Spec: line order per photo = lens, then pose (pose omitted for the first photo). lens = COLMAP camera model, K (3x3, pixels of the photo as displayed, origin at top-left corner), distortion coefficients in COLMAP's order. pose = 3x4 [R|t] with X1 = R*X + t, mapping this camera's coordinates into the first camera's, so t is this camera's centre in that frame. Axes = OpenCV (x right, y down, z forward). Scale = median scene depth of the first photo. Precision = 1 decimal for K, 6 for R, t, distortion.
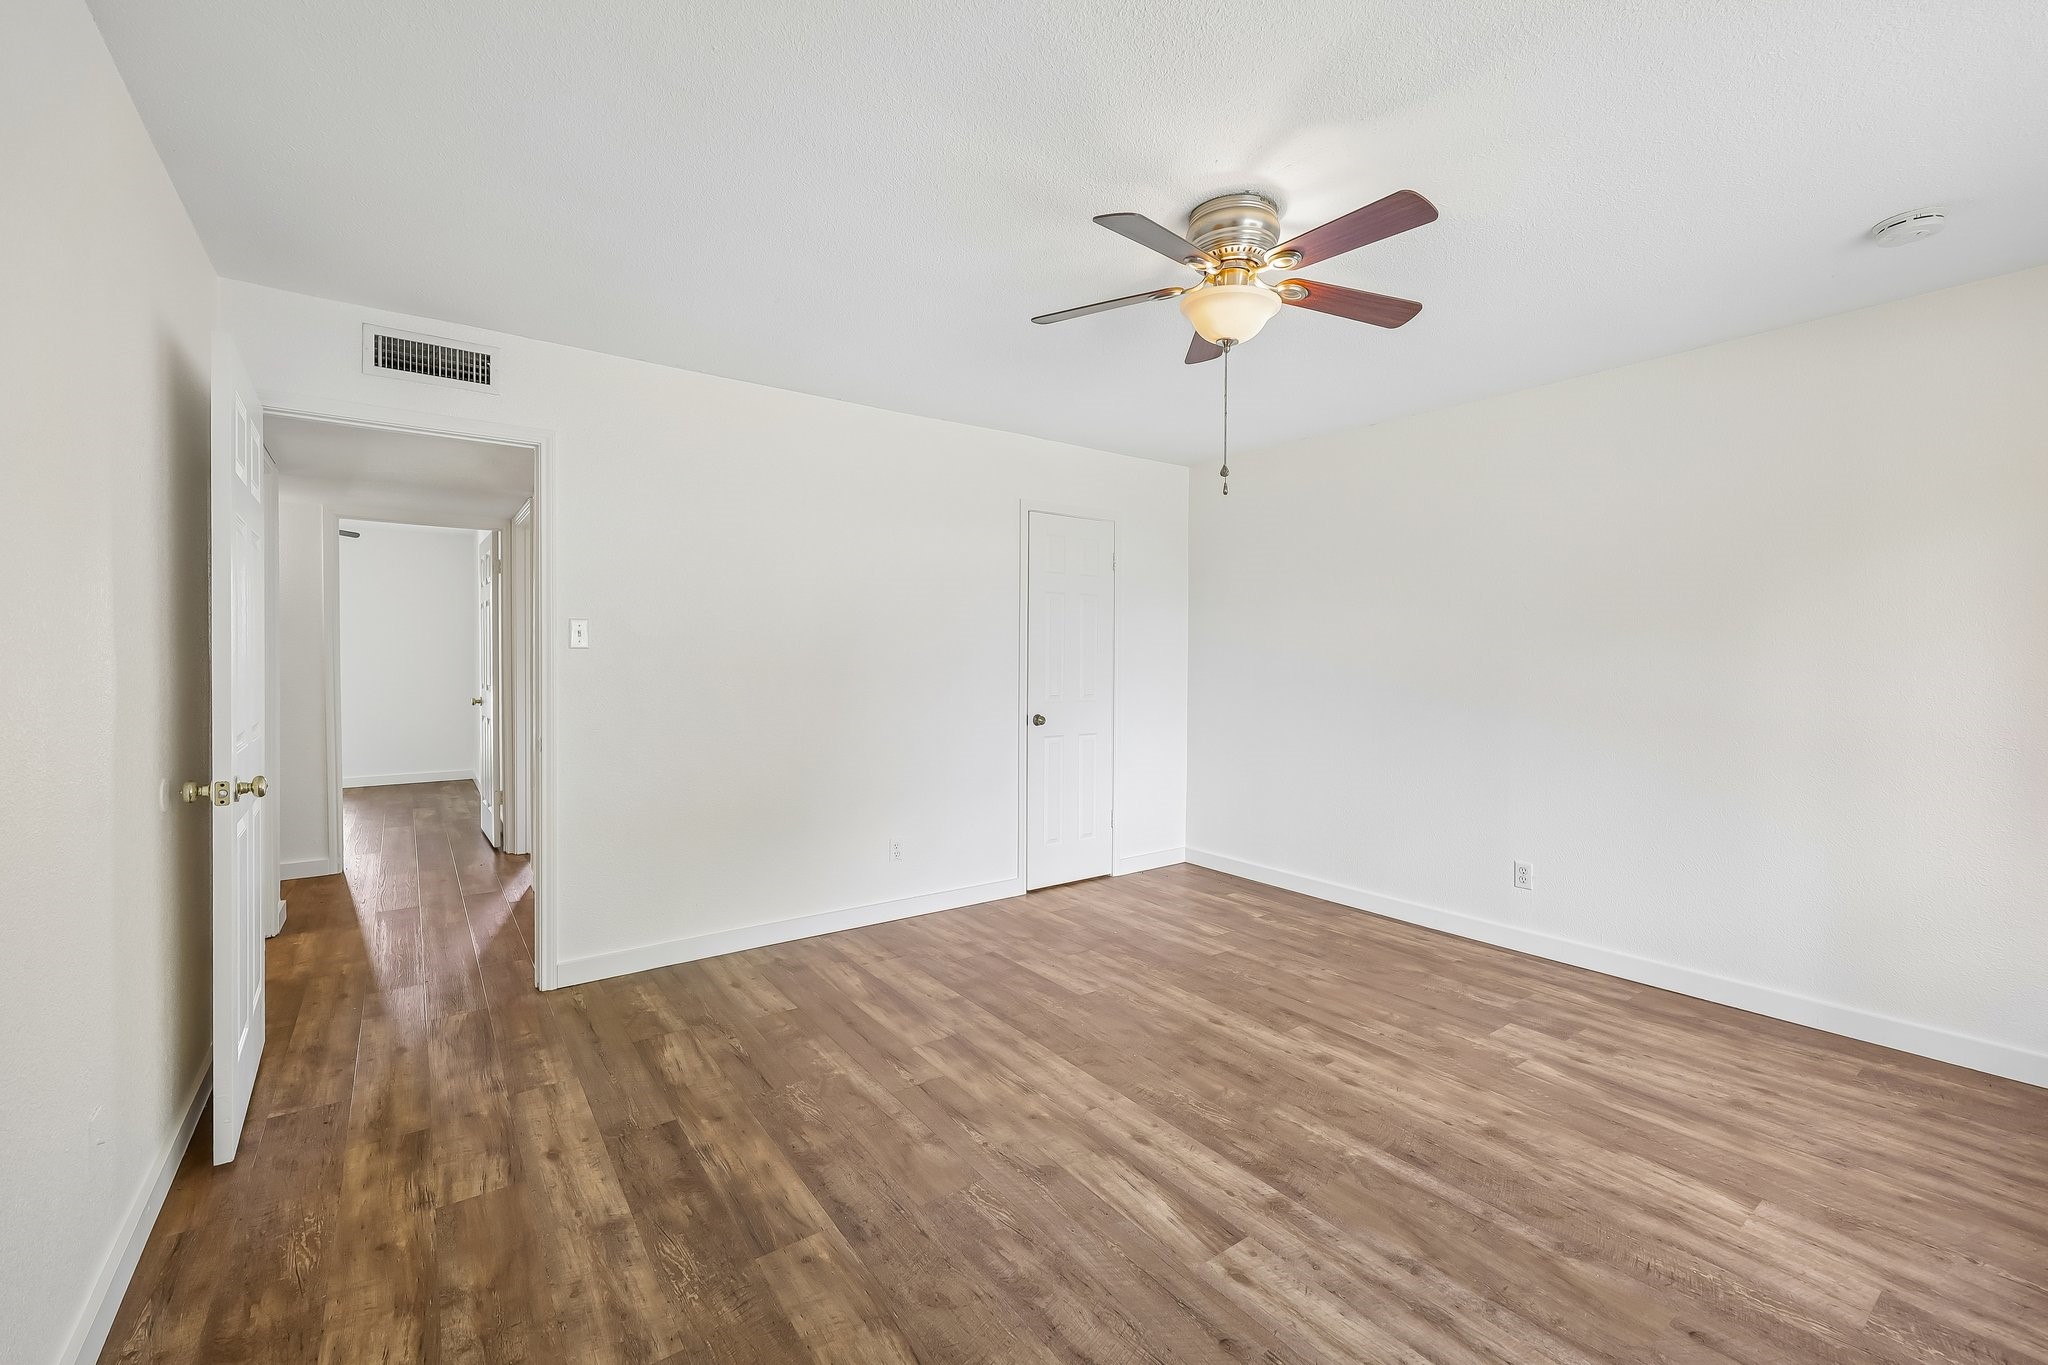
lens RADIAL K [[839.4, 0, 1025.2], [0, 839.4, 658.9], [0, 0, 1]] dist [-0.000411, -0.000122]
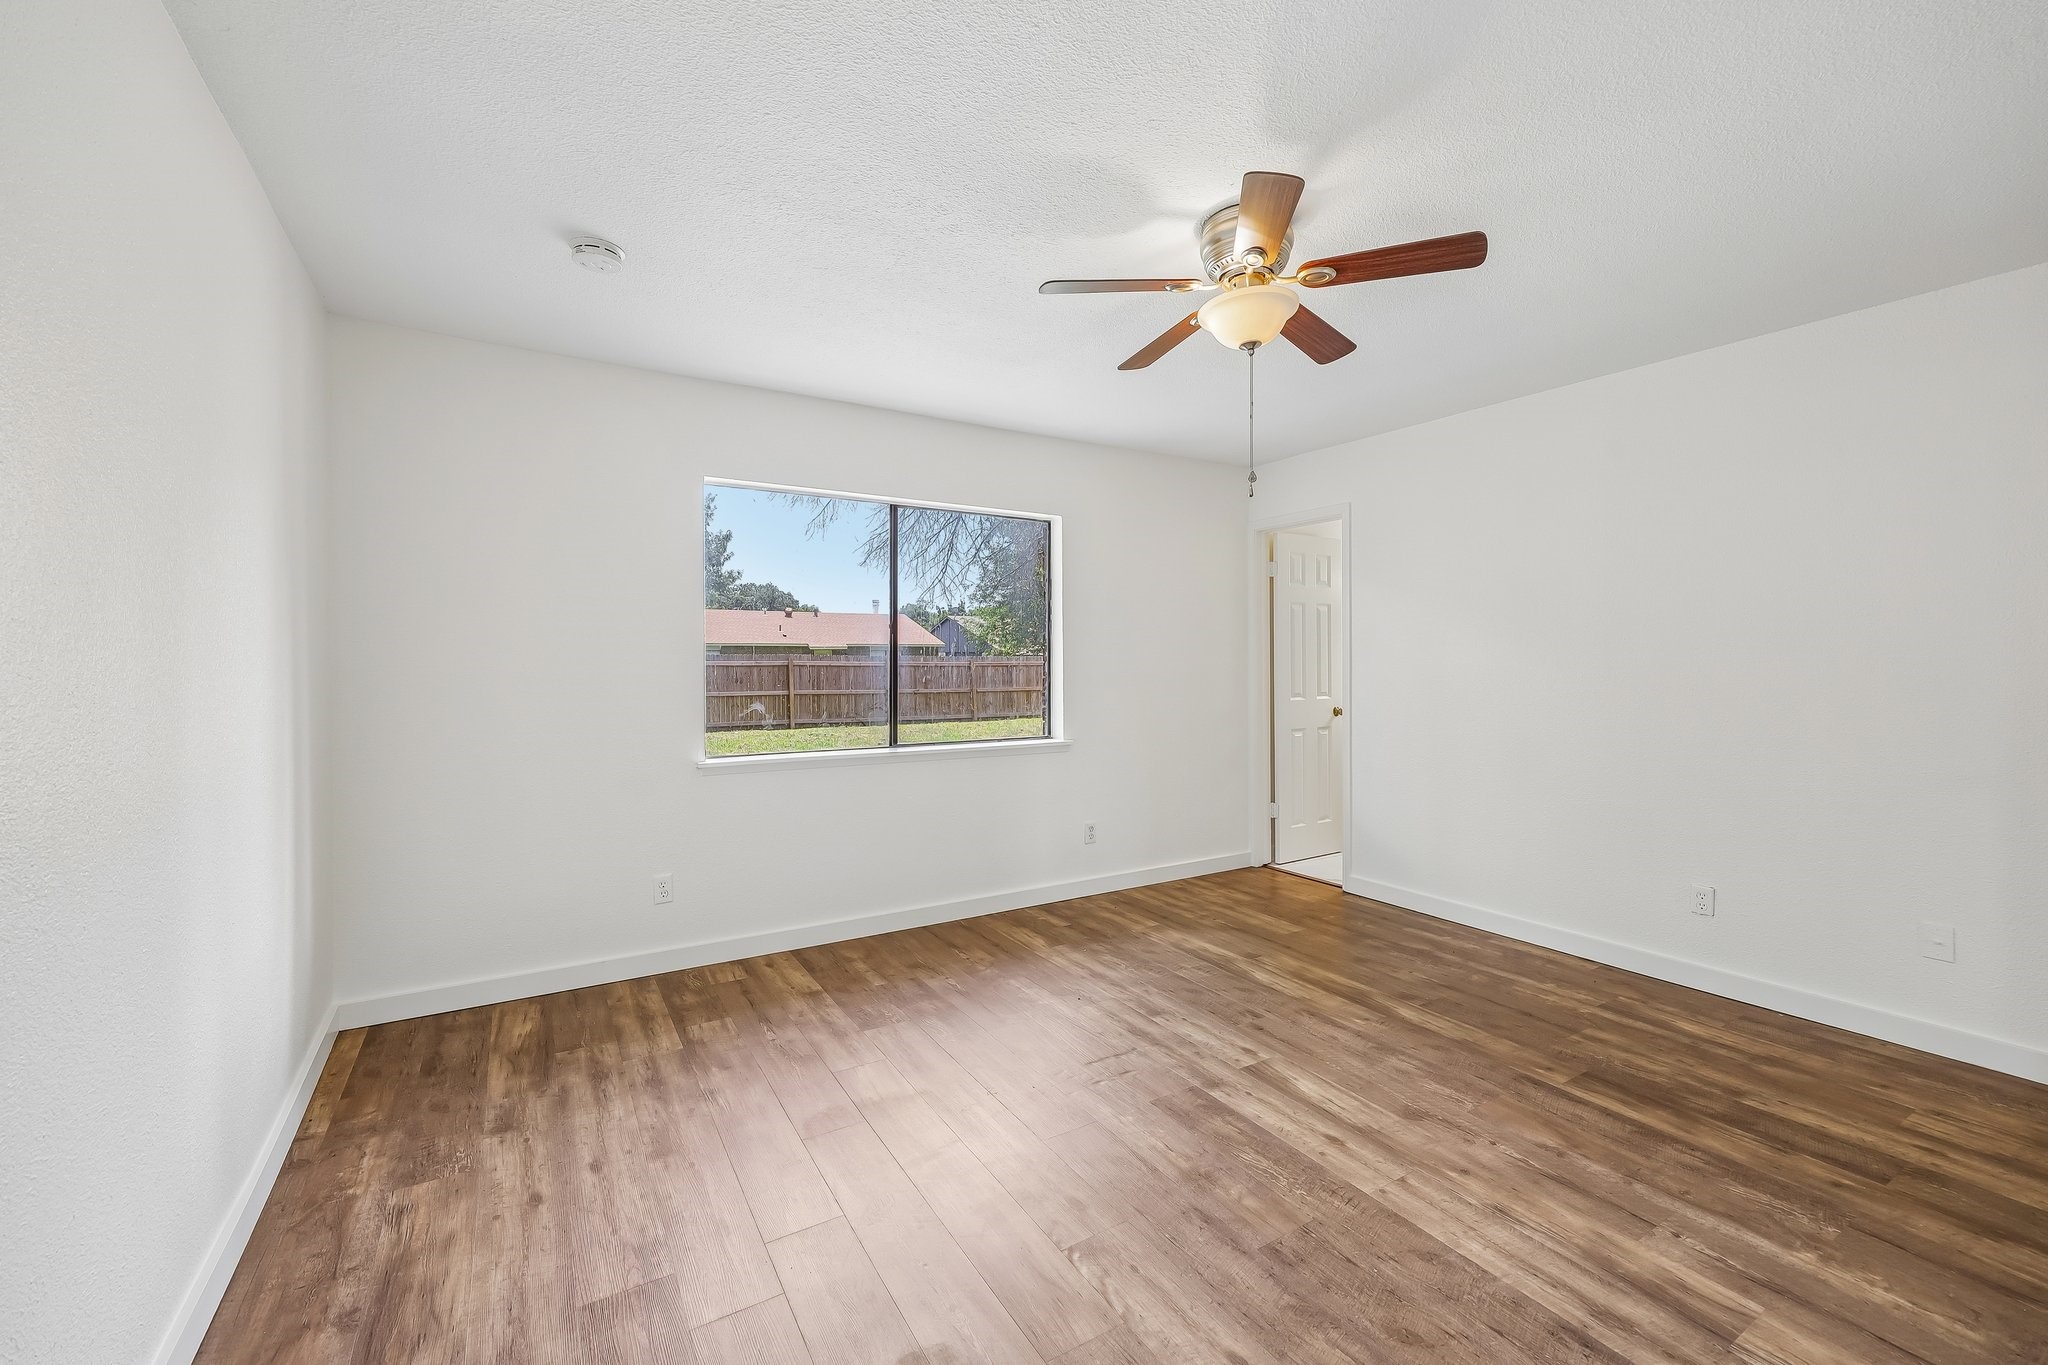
lens RADIAL K [[831.0, 0, 1026.3], [0, 831.0, 670.6], [0, 0, 1]] dist [0.000228, 0.000096]
pose [[-0.996135, -0.000865, 0.087829, 0.361130], [0.000810, 0.999819, 0.019034, -0.004238], [-0.087829, 0.019031, -0.995954, 1.740452]]
